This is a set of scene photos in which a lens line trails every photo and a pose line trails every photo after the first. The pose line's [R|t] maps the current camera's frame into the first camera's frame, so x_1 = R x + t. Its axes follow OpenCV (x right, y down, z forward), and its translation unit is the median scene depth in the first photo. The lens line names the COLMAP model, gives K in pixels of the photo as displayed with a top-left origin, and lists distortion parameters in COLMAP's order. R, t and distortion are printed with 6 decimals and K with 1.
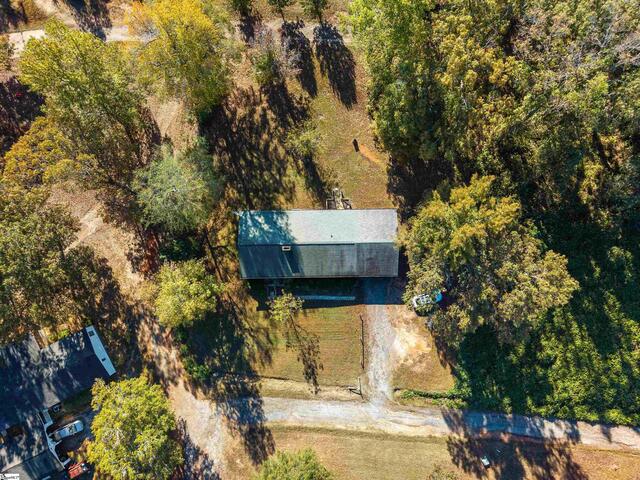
lens RADIAL K [[448.9, 0, 310.3], [0, 448.9, 239.8], [0, 0, 1]] dist [0.004748, -0.025890]
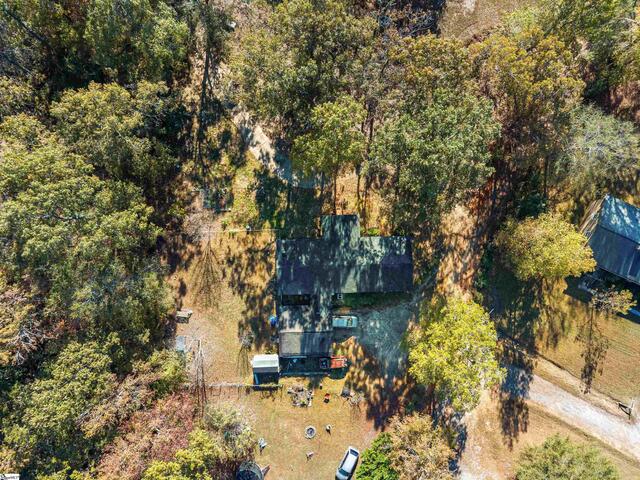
lens RADIAL K [[448.9, 0, 310.3], [0, 448.9, 239.8], [0, 0, 1]] dist [0.004748, -0.025890]
pose [[0.907001, 0.419775, -0.033729, -0.647280], [-0.419499, 0.907628, 0.015217, 0.273652], [0.037001, 0.000347, 0.999315, -0.001893]]
